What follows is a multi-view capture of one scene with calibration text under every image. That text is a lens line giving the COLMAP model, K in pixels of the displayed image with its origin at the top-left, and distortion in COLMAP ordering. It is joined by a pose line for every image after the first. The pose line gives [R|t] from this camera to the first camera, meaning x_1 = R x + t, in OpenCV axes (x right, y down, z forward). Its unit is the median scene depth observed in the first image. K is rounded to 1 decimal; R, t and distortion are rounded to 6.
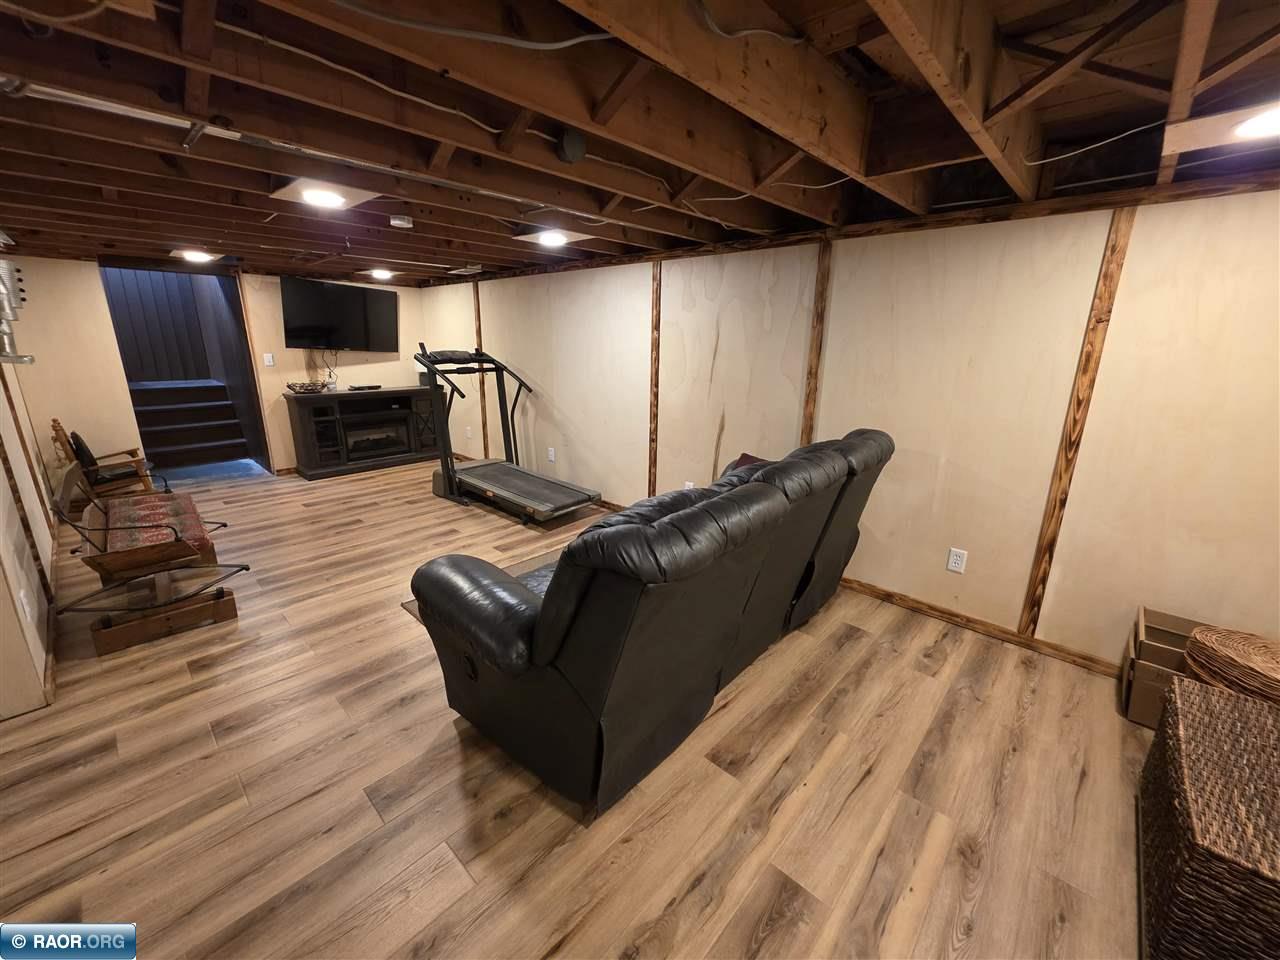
lens RADIAL K [[509.2, 0, 639.0], [0, 509.2, 475.1], [0, 0, 1]] dist [0.002462, -0.000227]
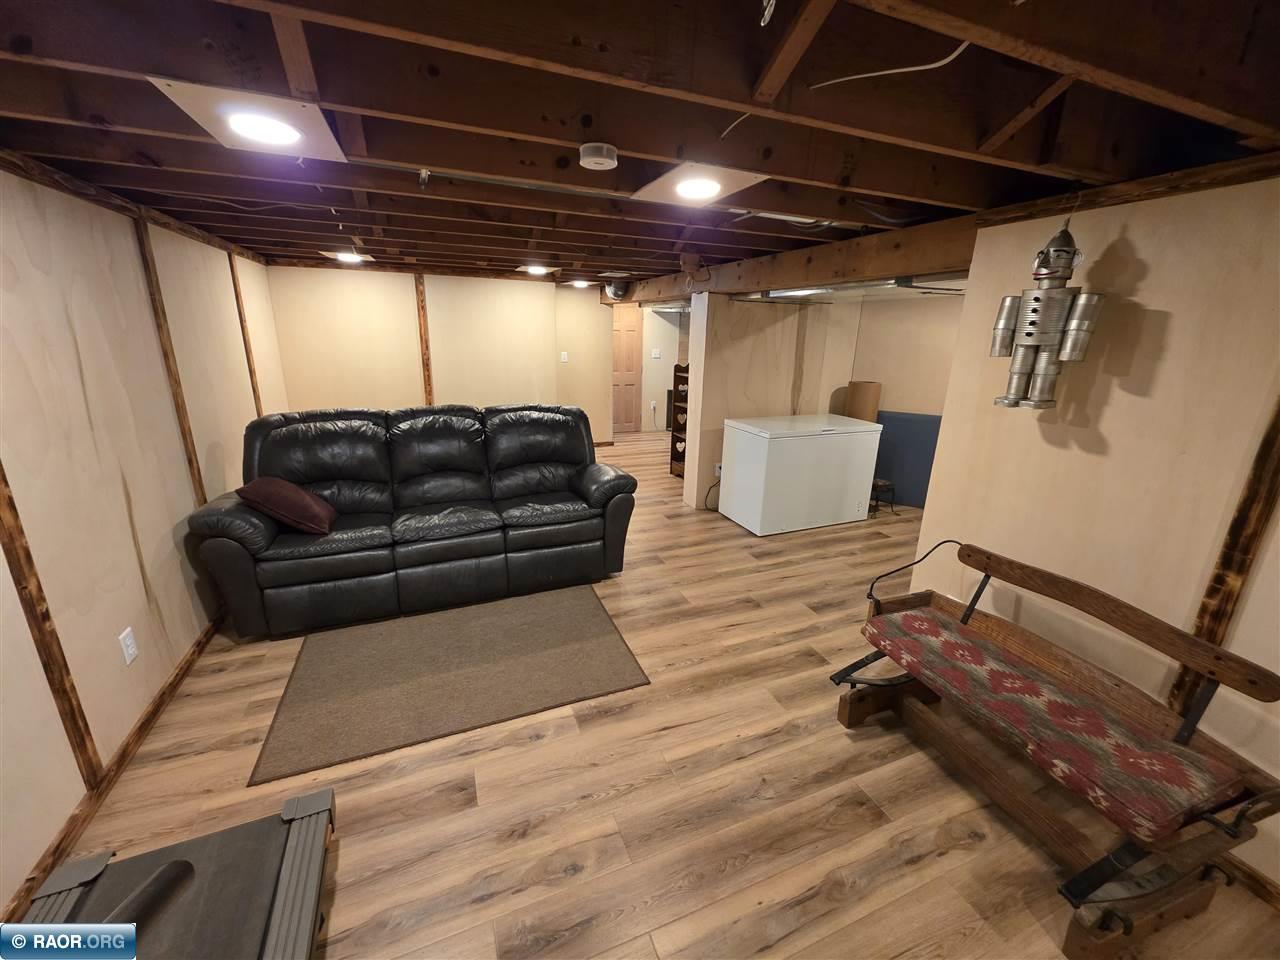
lens RADIAL K [[509.2, 0, 639.0], [0, 509.2, 475.1], [0, 0, 1]] dist [0.002462, -0.000227]
pose [[-0.904337, -0.163529, 0.394250, -0.807233], [0.063106, 0.862313, 0.502428, -0.496569], [-0.422128, 0.479244, -0.769502, 1.660700]]
